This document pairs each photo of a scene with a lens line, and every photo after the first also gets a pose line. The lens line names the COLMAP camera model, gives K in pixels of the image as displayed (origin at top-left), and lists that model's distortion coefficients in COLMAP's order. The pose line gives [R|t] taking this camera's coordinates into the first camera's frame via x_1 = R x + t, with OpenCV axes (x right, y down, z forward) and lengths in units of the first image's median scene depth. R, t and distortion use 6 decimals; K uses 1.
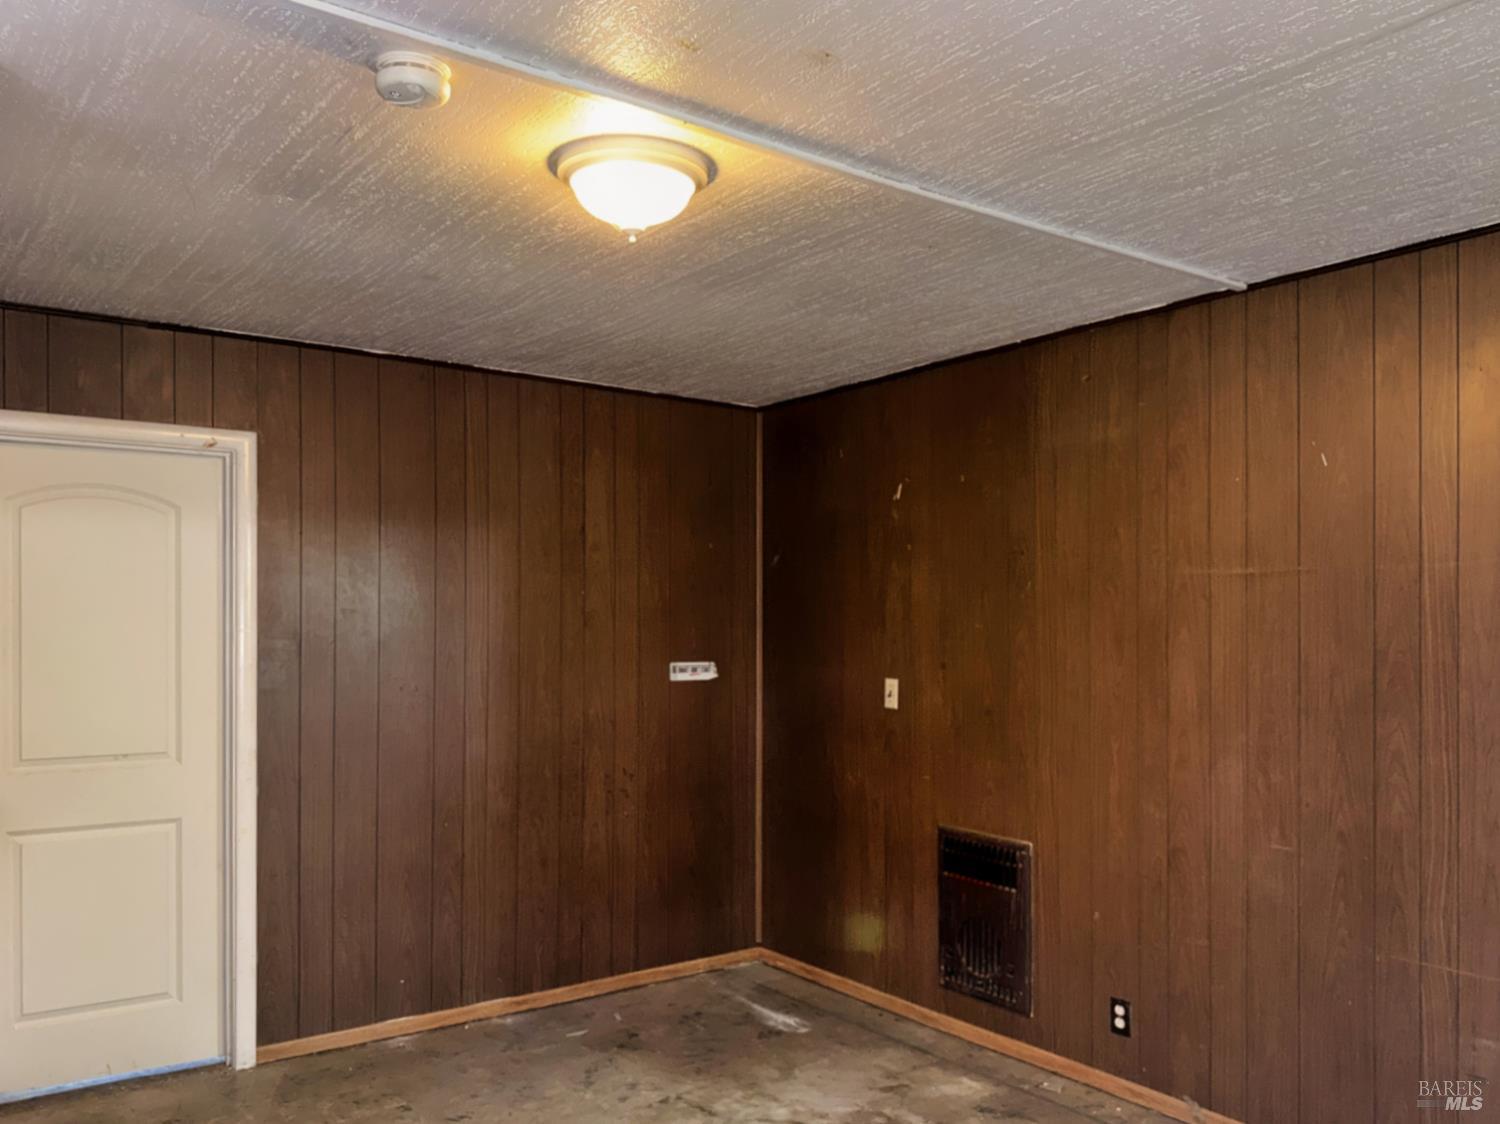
lens RADIAL K [[1182.2, 0, 749.9], [0, 1182.2, 609.2], [0, 0, 1]] dist [0.109443, -0.136210]
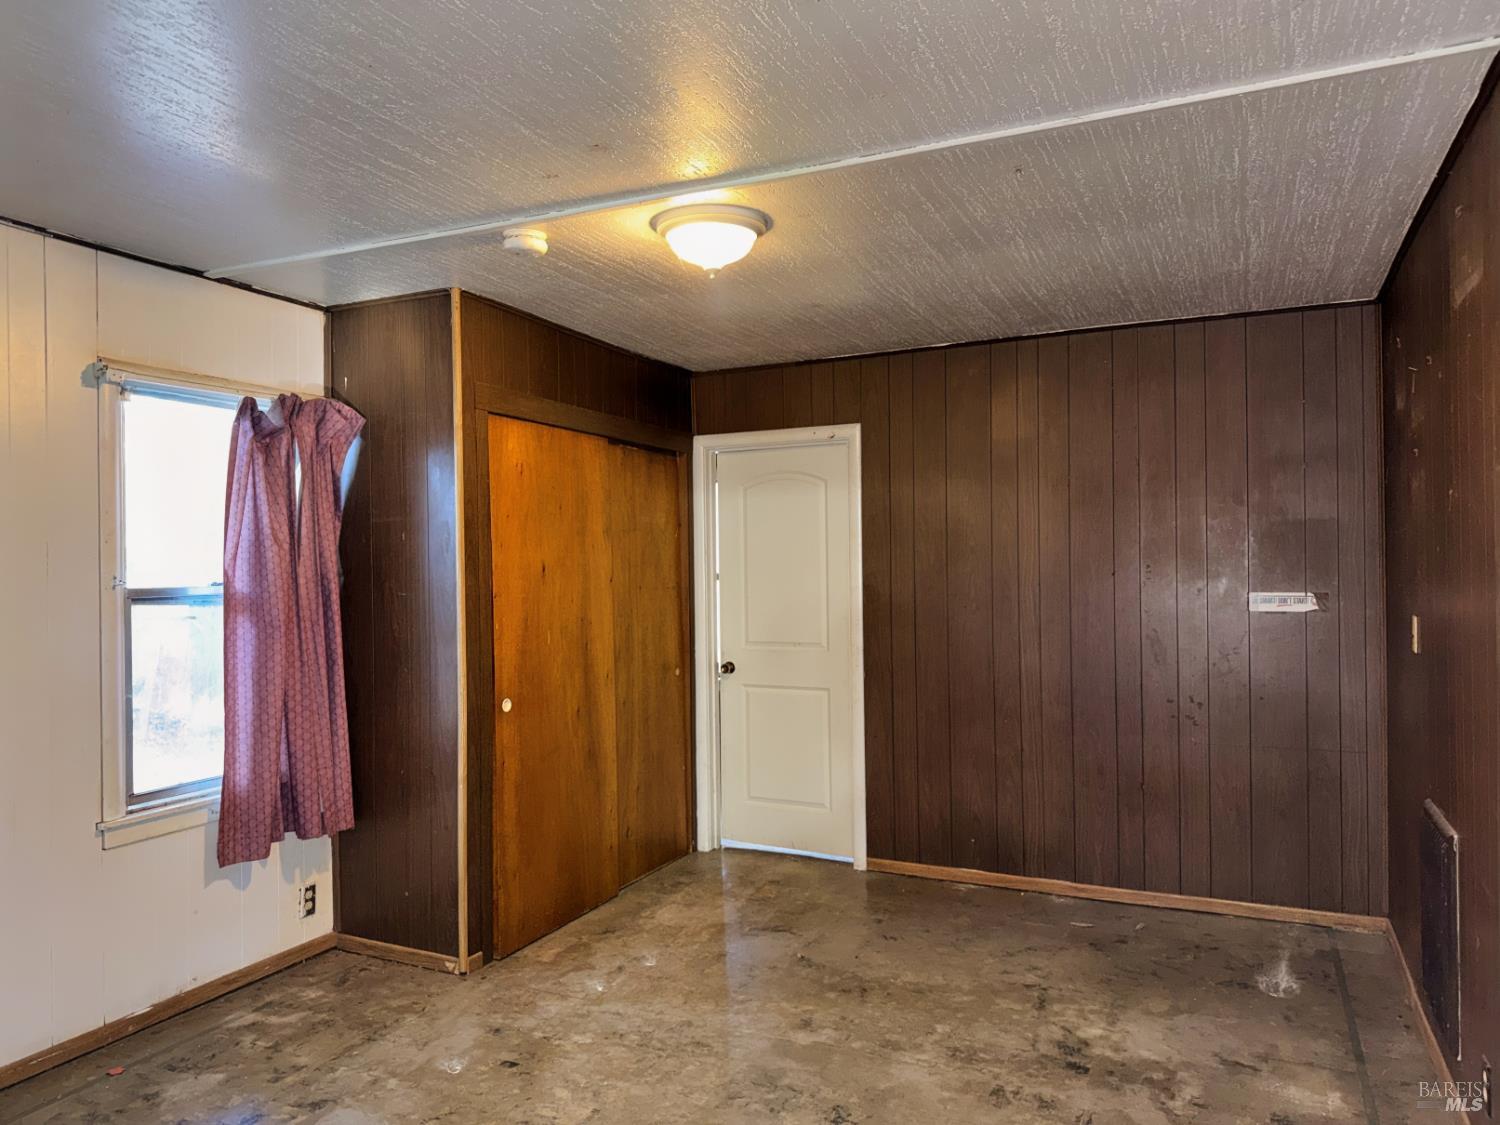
lens RADIAL K [[1064.0, 0, 745.9], [0, 1064.0, 567.7], [0, 0, 1]] dist [0.002226, -0.018489]
pose [[0.469910, -0.004439, -0.882703, 0.596762], [0.030758, 0.999462, 0.011349, 0.003506], [0.882178, -0.032483, 0.469794, 0.281607]]
